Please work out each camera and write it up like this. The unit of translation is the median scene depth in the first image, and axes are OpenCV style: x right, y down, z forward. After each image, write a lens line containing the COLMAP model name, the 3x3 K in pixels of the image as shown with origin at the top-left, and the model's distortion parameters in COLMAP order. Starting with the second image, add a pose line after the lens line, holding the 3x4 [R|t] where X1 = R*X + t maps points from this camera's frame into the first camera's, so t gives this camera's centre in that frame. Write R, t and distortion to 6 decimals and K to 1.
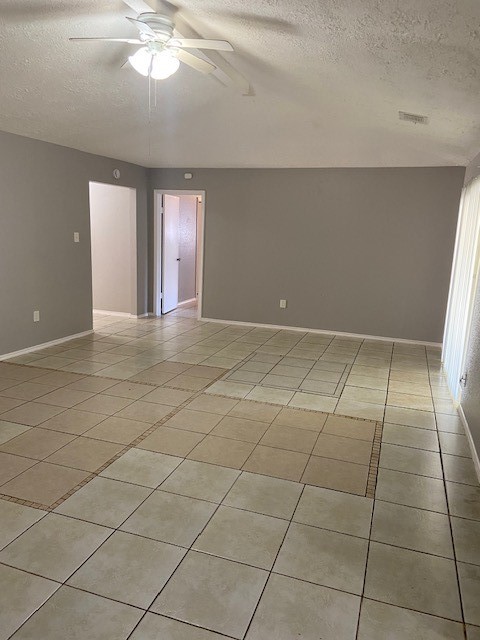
lens RADIAL K [[486.2, 0, 243.9], [0, 486.2, 322.6], [0, 0, 1]] dist [0.110479, -0.141830]
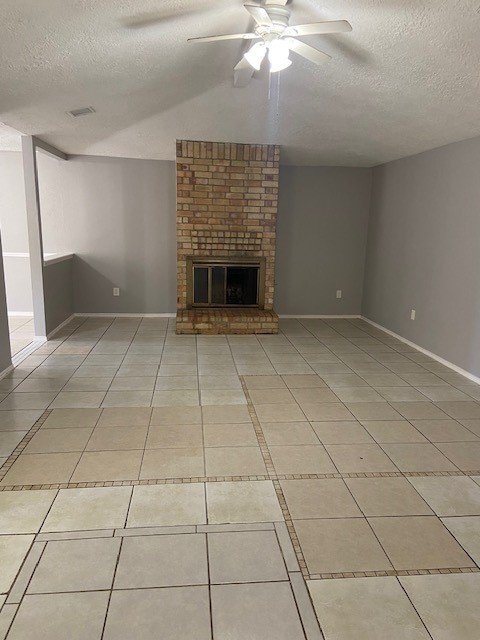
lens RADIAL K [[486.2, 0, 243.9], [0, 486.2, 322.6], [0, 0, 1]] dist [0.110479, -0.141830]
pose [[-0.907784, 0.020656, -0.418930, 0.235550], [-0.142757, 0.923941, 0.354898, -0.300033], [0.394397, 0.381976, -0.835790, 1.591556]]
